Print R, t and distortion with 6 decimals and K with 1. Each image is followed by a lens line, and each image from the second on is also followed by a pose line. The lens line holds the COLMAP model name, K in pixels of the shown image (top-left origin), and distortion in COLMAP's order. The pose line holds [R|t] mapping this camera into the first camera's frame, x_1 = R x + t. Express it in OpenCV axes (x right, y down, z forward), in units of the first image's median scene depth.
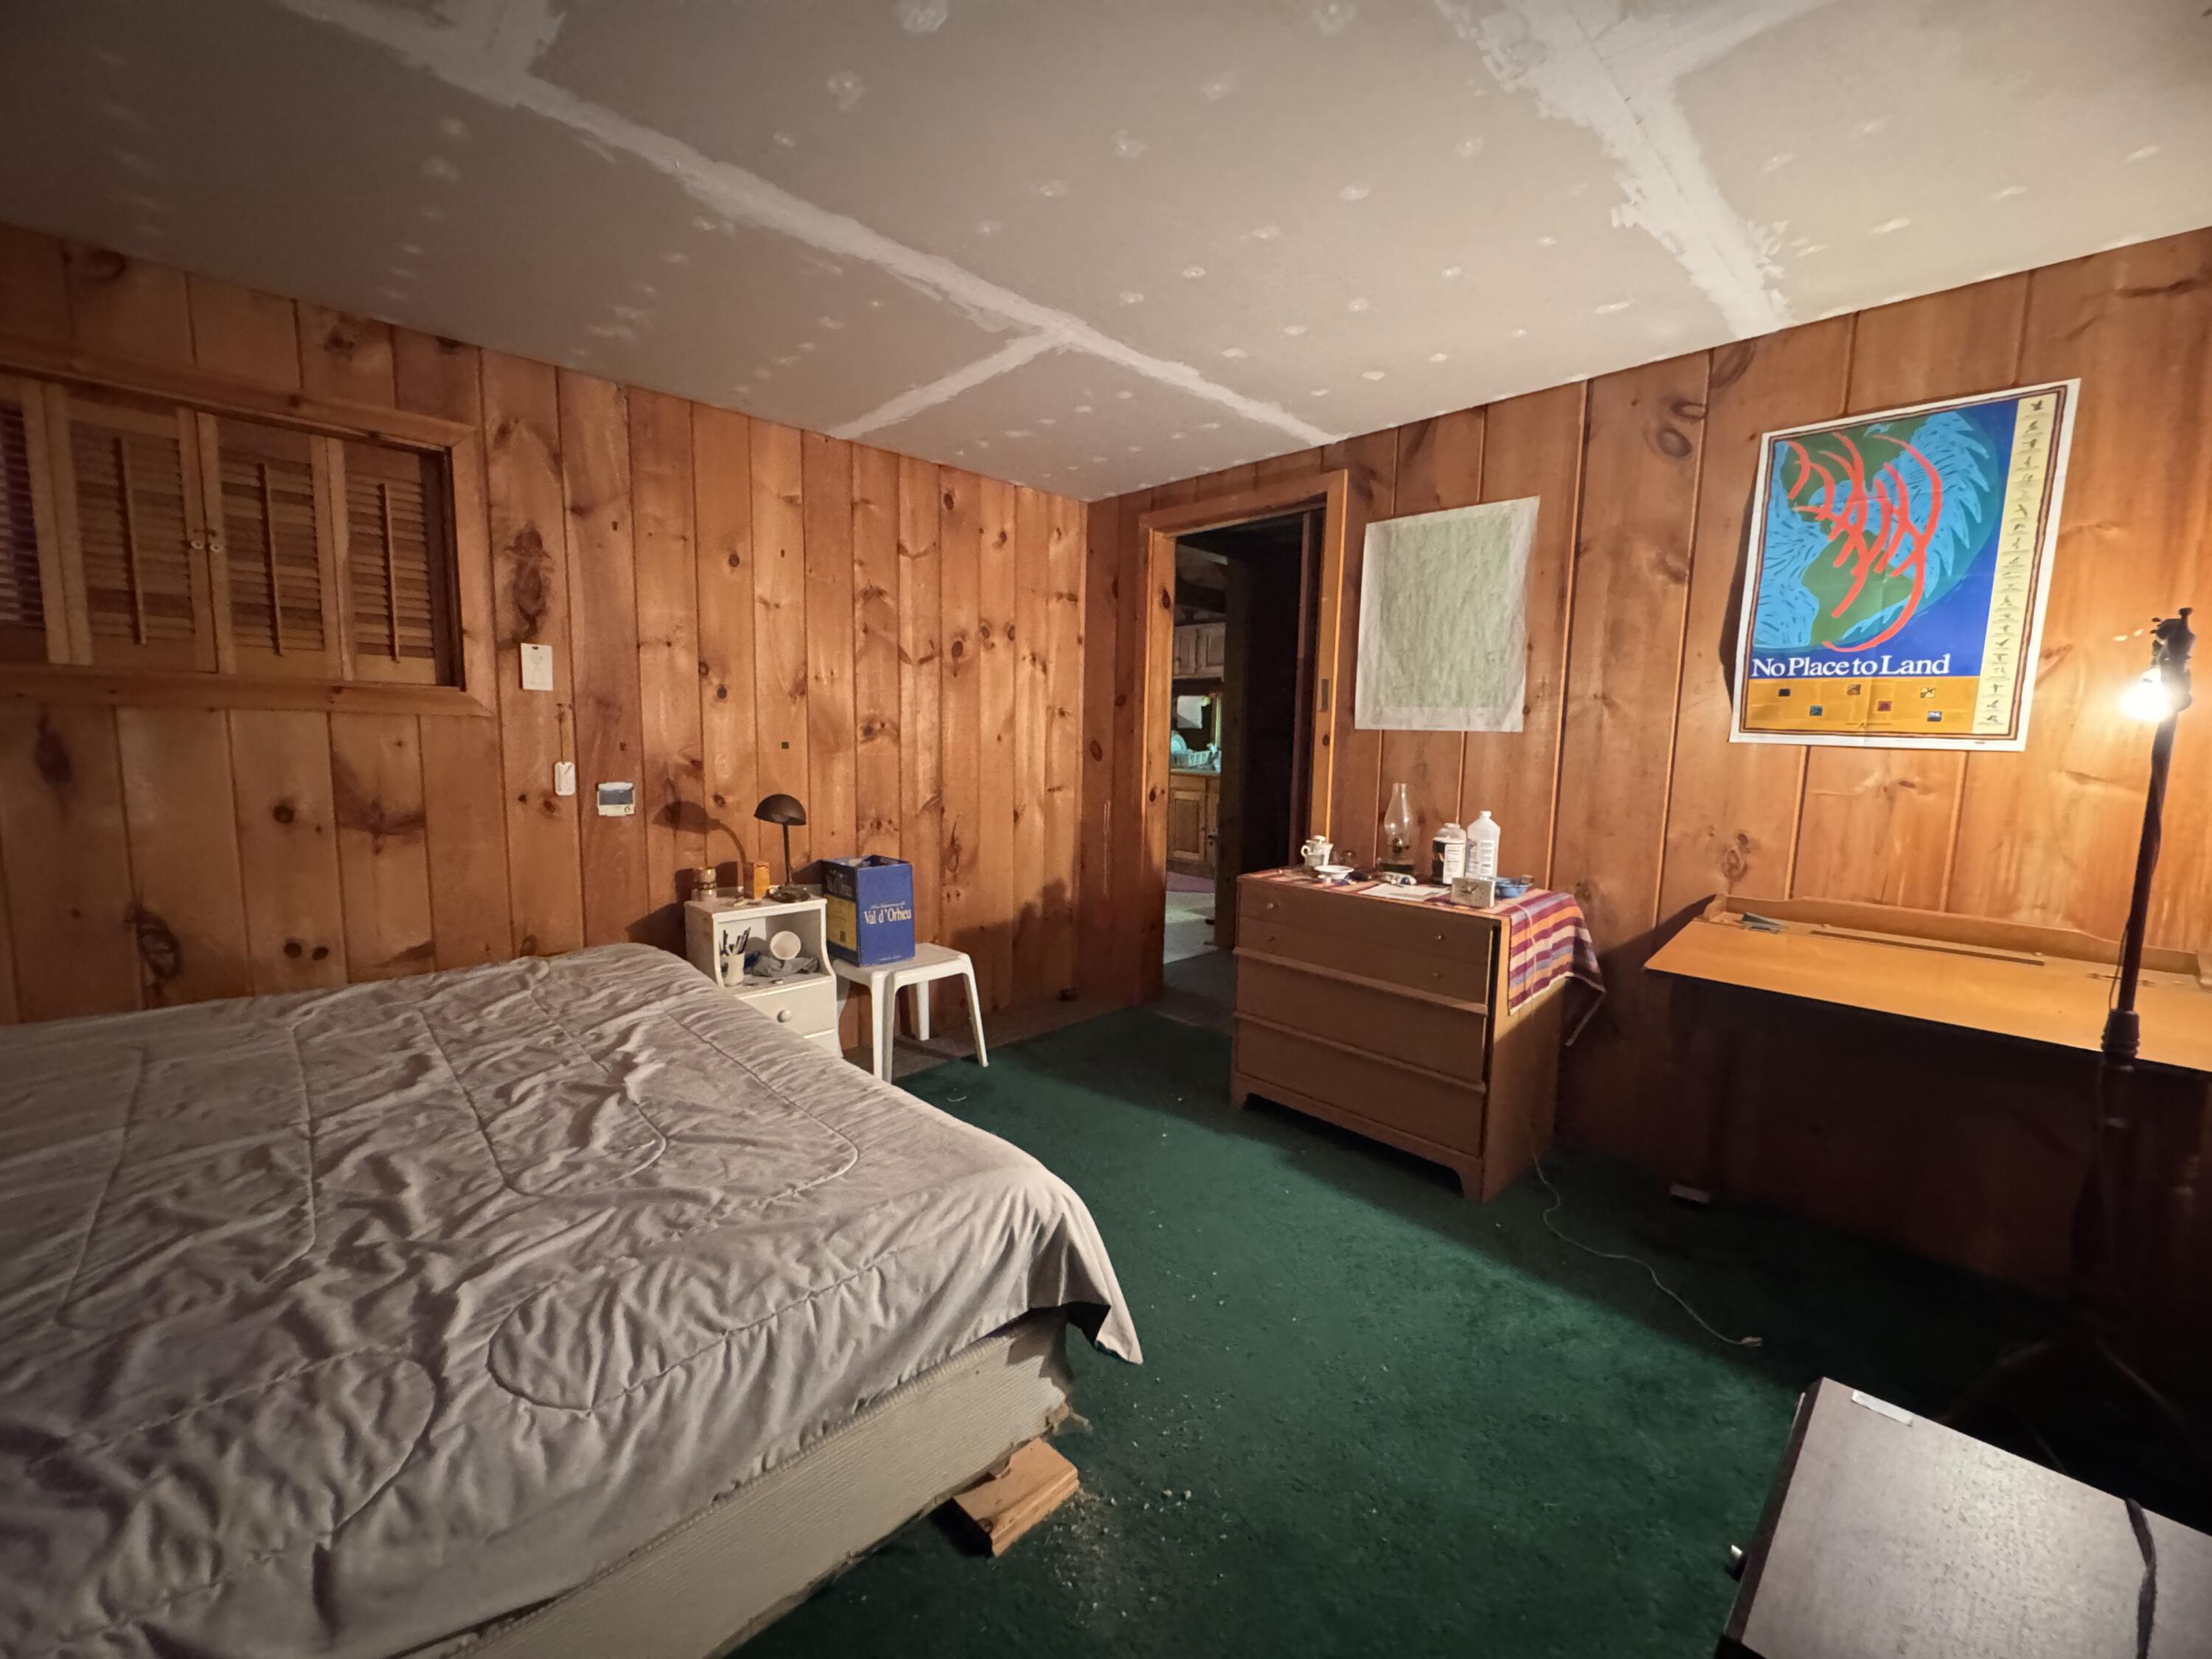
lens RADIAL K [[892.8, 0, 1106.0], [0, 892.8, 829.5], [0, 0, 1]] dist [0.000322, 0.000333]
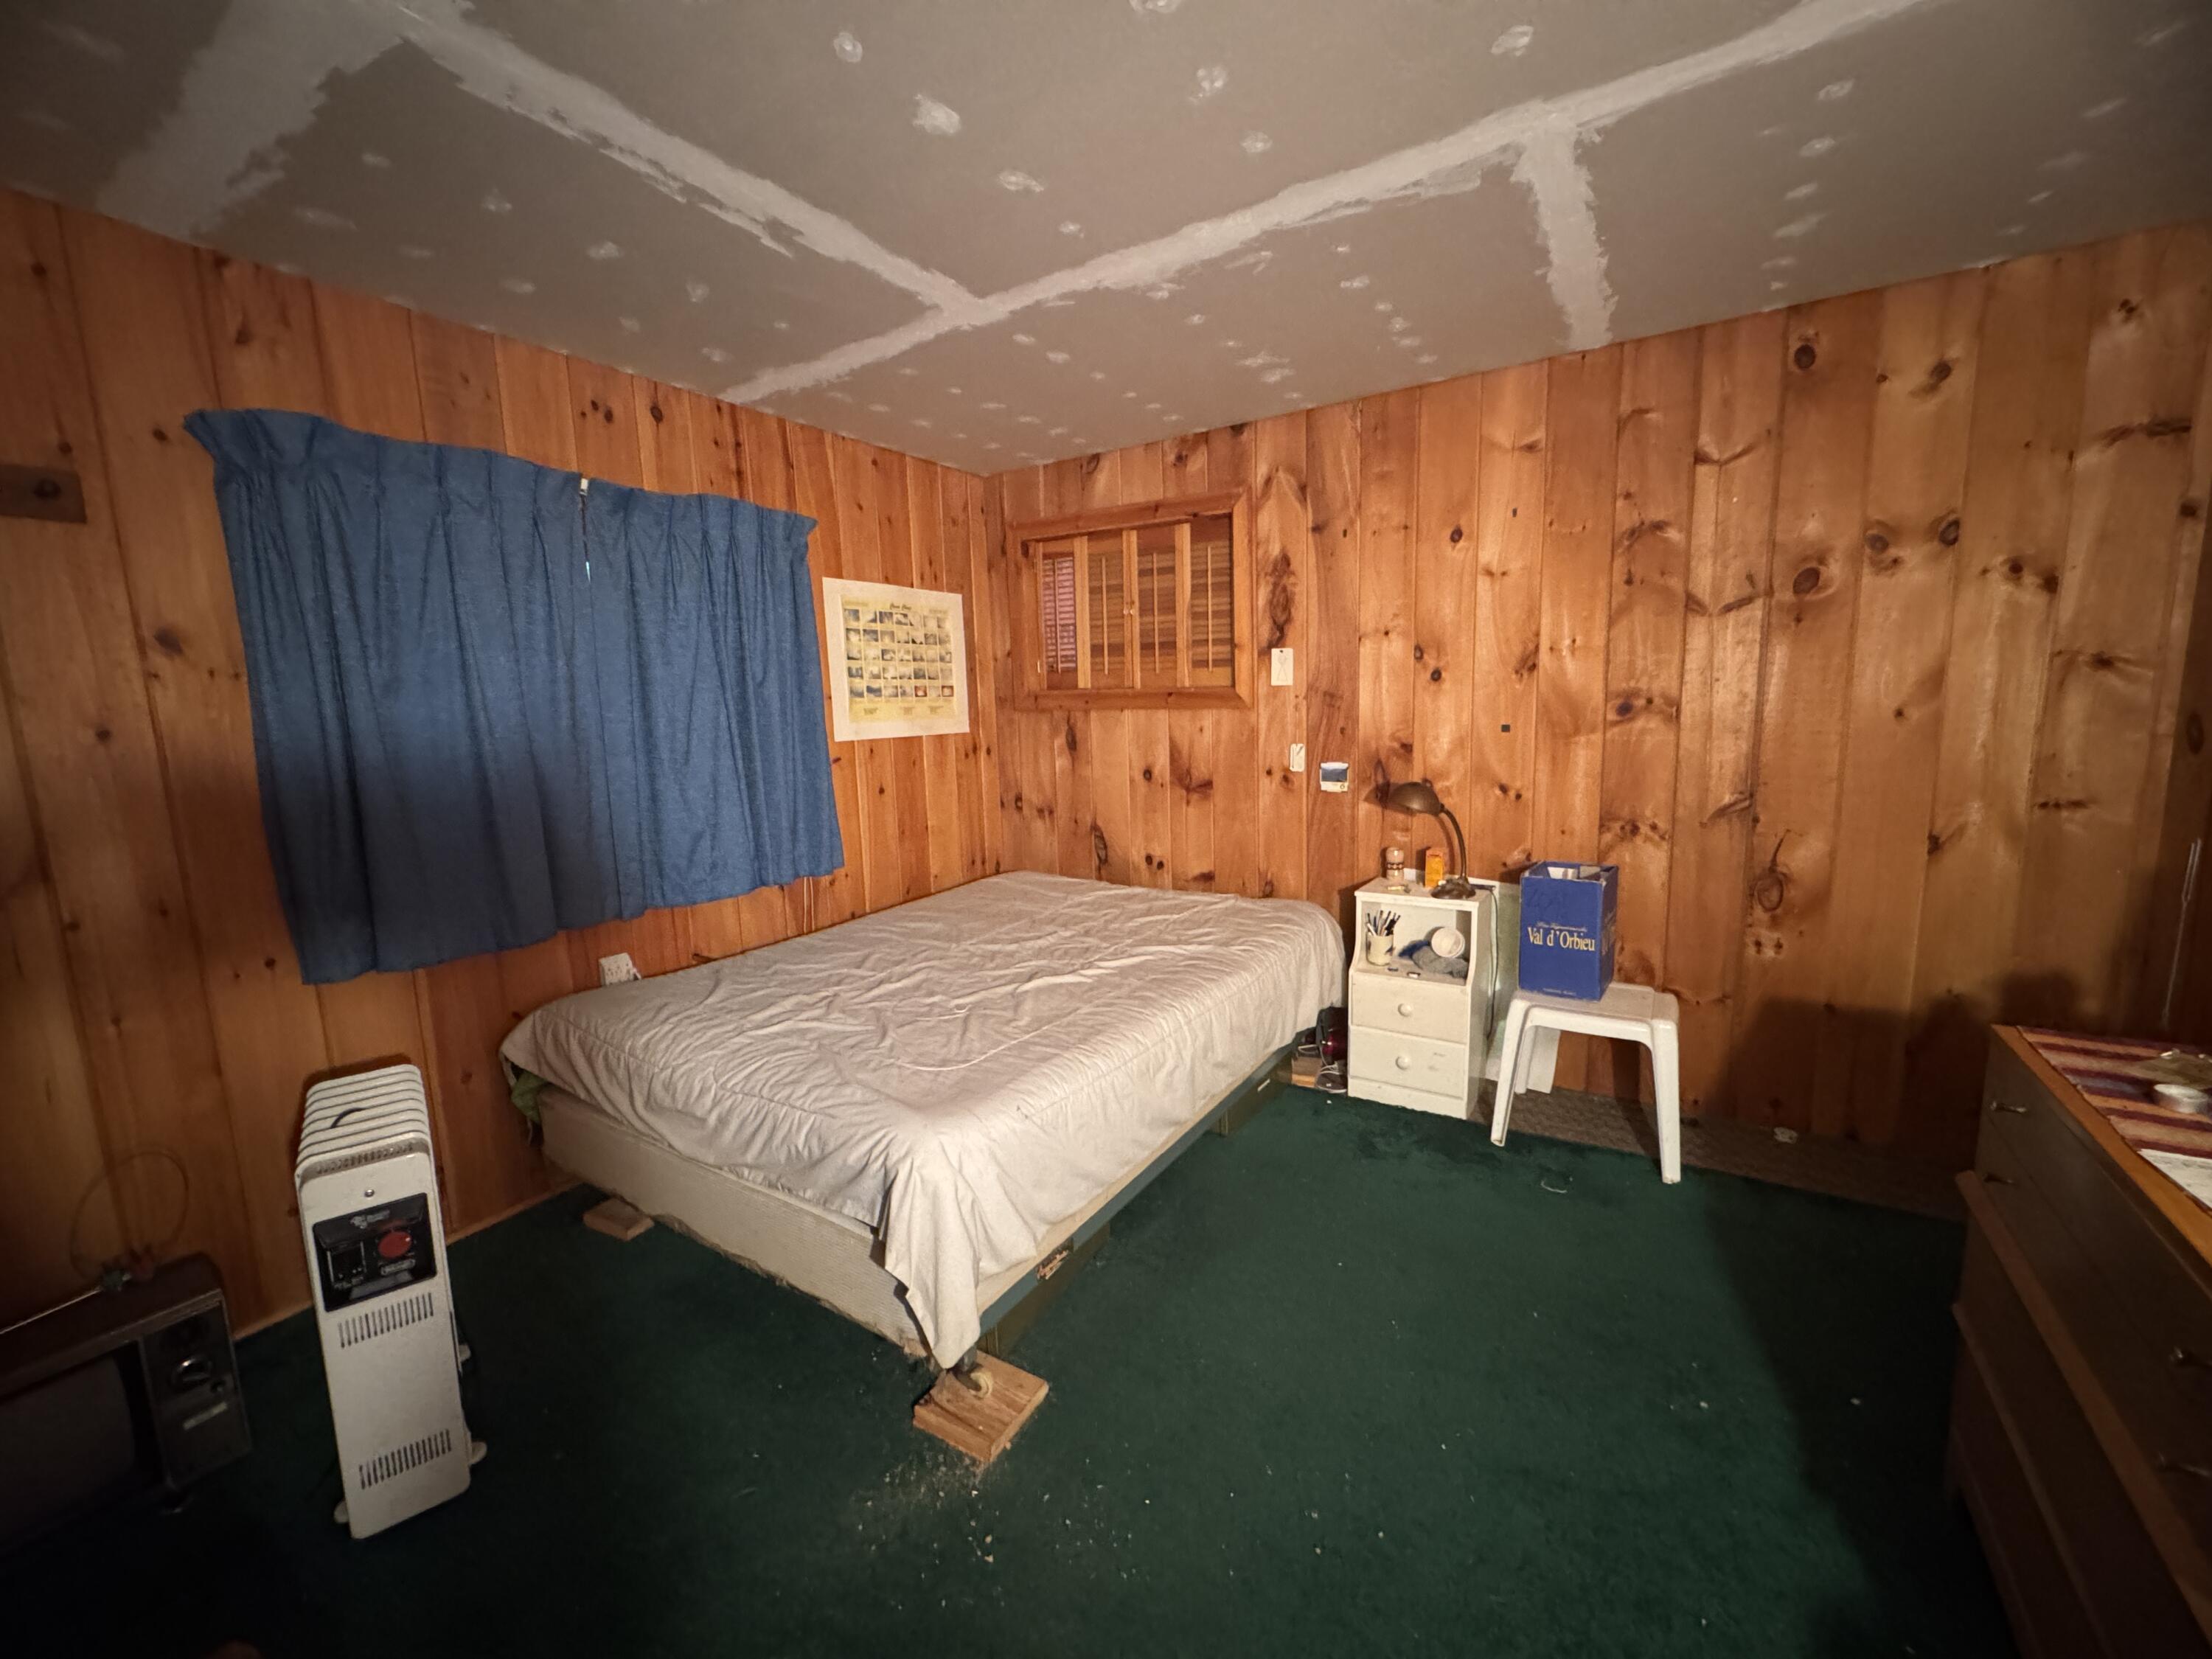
lens RADIAL K [[892.8, 0, 1106.0], [0, 892.8, 829.5], [0, 0, 1]] dist [0.000322, 0.000333]
pose [[0.222750, 0.115937, -0.967957, 0.485069], [-0.074553, 0.992021, 0.101663, -0.060389], [0.972021, 0.049518, 0.229616, 0.449430]]
